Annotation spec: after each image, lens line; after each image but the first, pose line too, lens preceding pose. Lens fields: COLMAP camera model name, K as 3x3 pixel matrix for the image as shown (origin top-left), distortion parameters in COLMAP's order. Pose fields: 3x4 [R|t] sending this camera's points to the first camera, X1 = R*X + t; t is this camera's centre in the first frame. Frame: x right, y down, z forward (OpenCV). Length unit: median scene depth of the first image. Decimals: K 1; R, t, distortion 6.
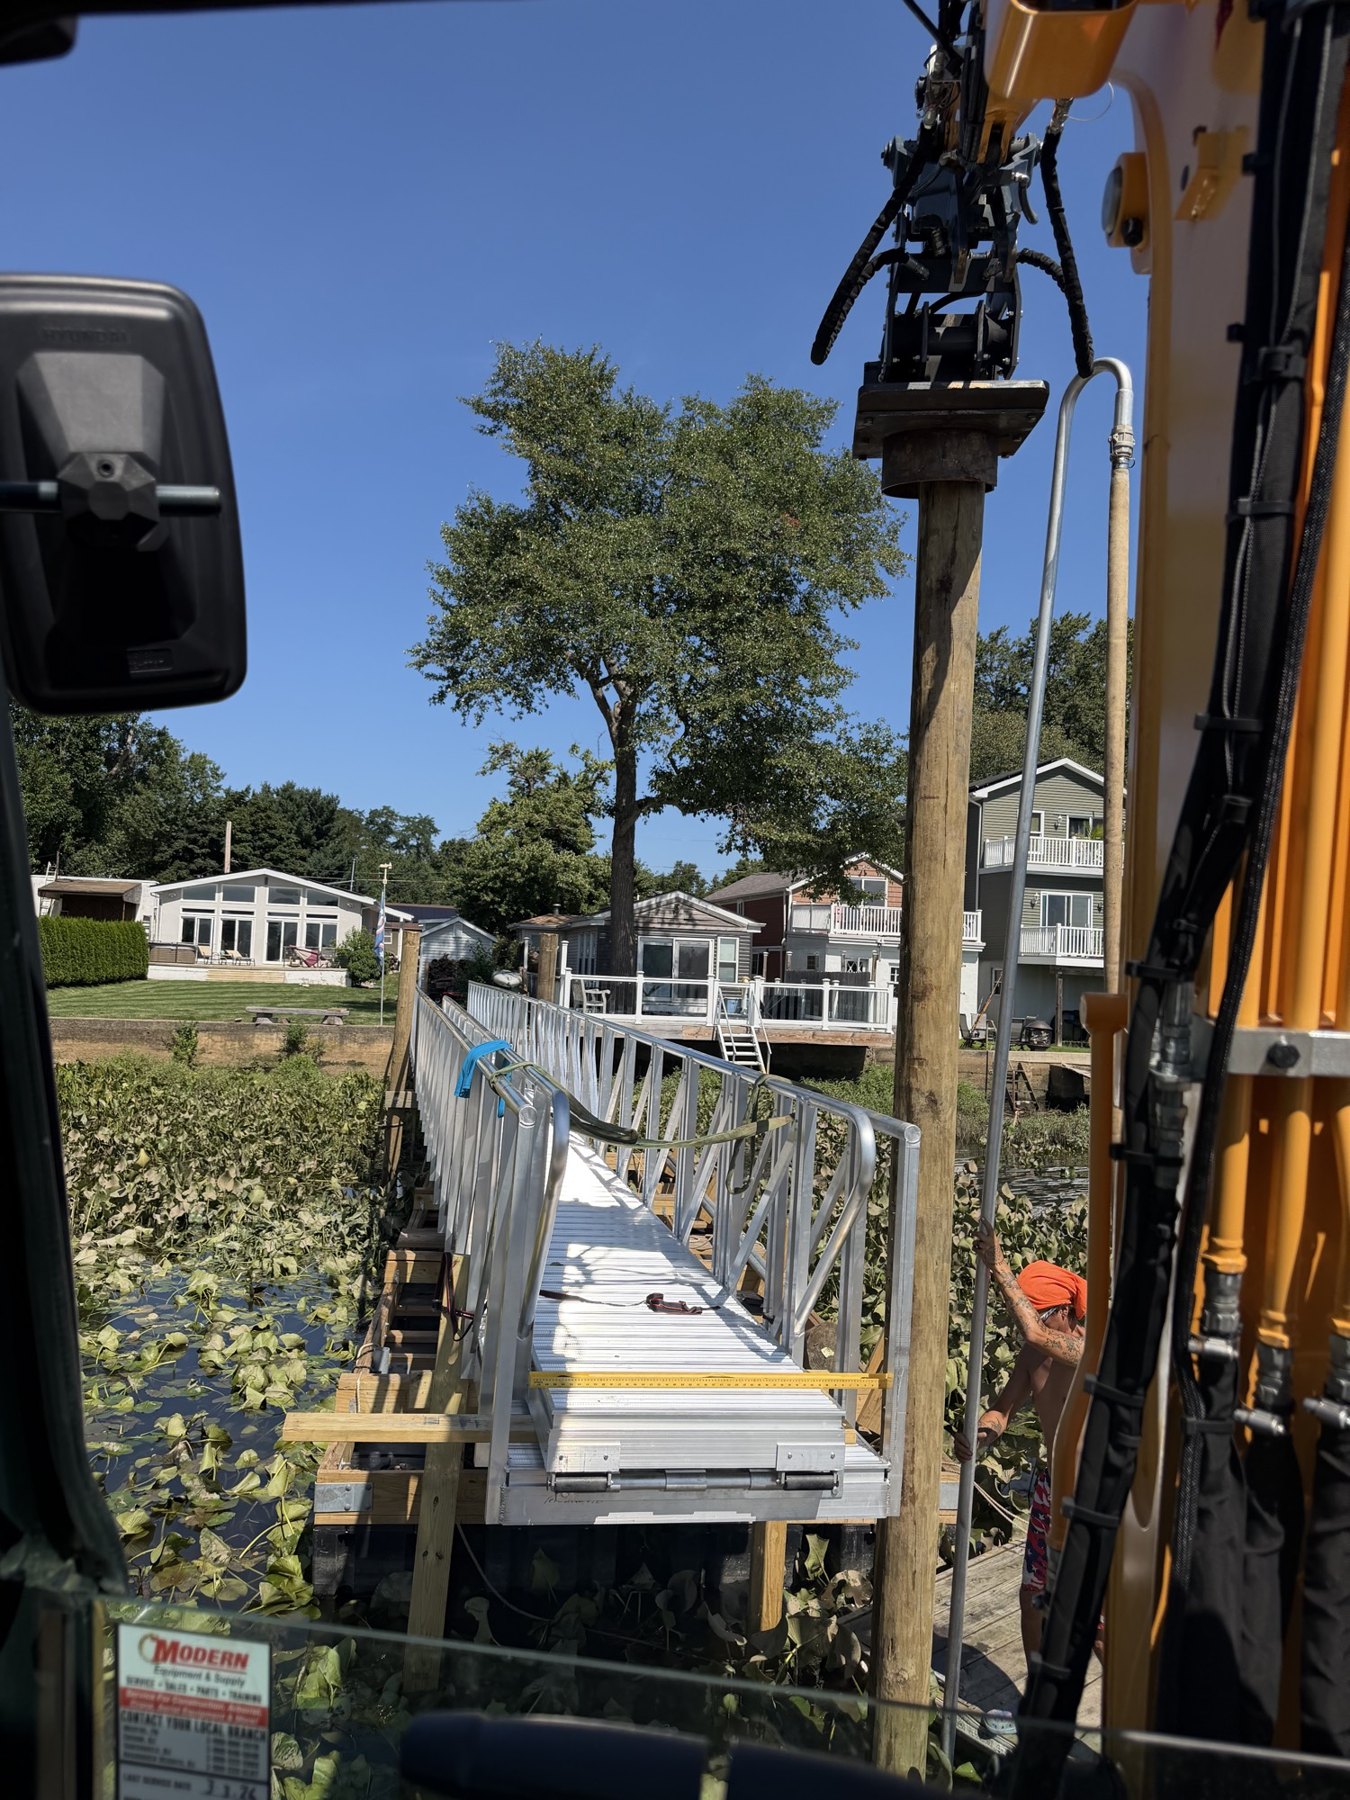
lens RADIAL K [[1404.6, 0, 773.1], [0, 1404.6, 898.2], [0, 0, 1]] dist [0.028128, -0.002744]
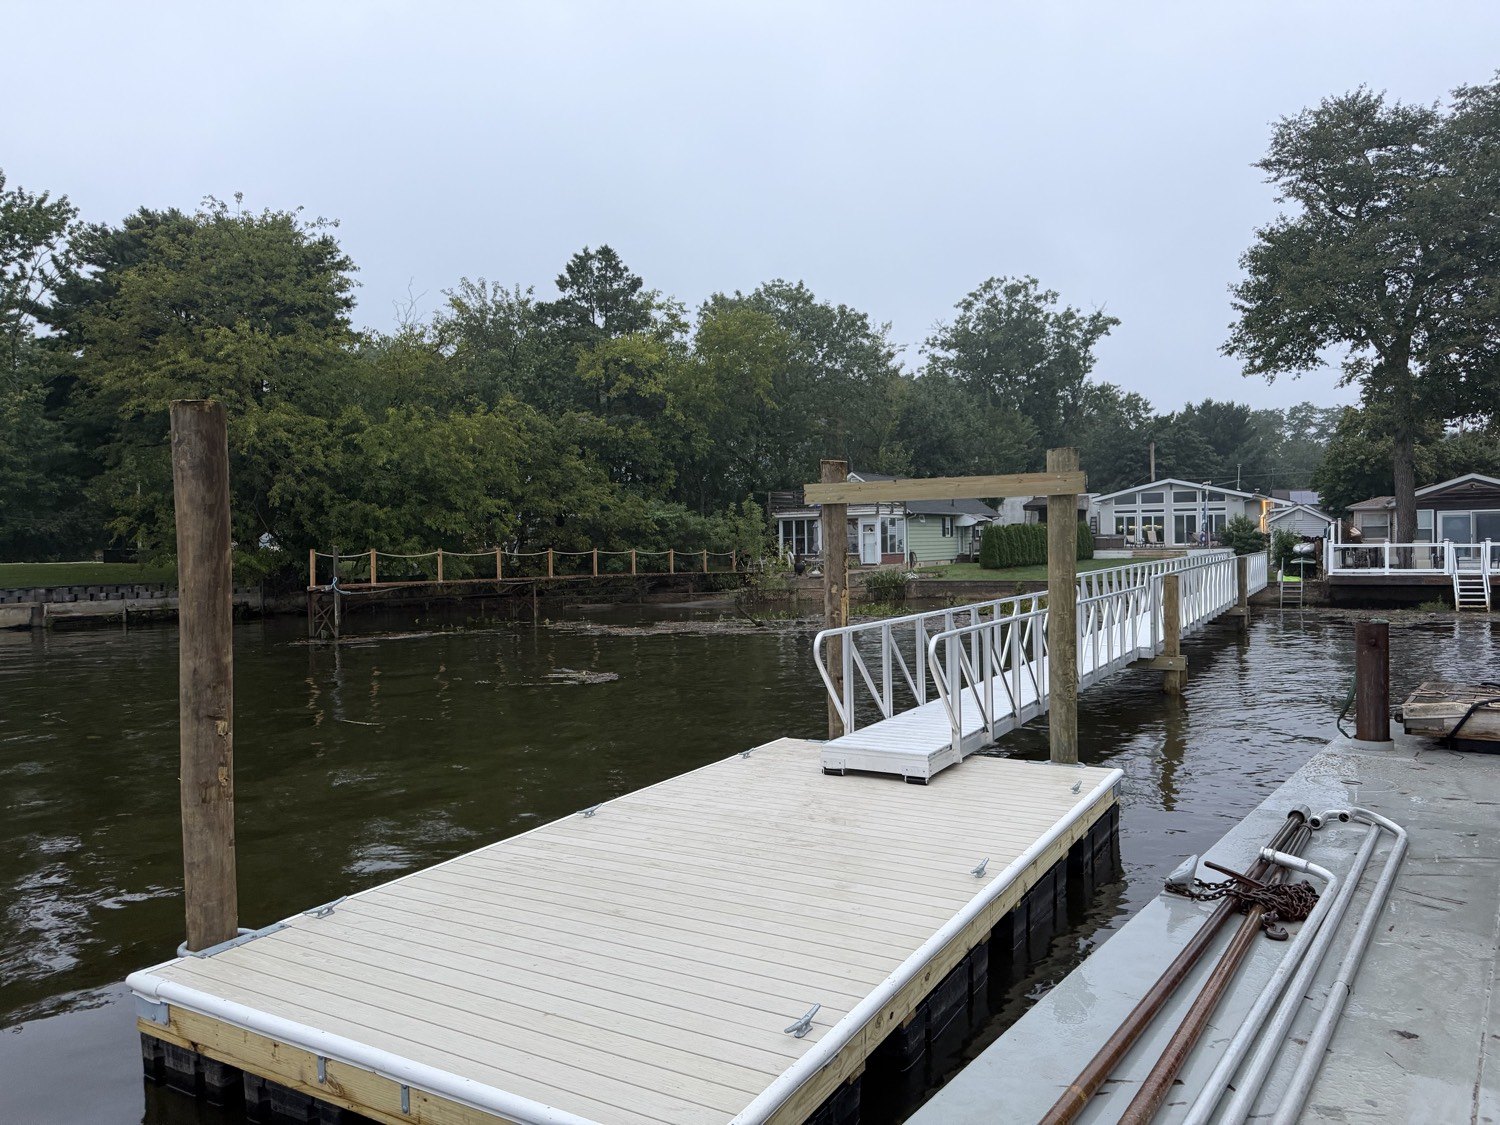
lens RADIAL K [[1170.5, 0, 750.0], [0, 1170.5, 562.5], [0, 0, 1]] dist [0.028128, -0.002744]
pose [[0.748742, -0.041591, -0.661556, 0.101600], [0.082002, 0.996175, 0.030181, -0.007047], [0.657770, -0.076847, 0.749288, -0.172279]]
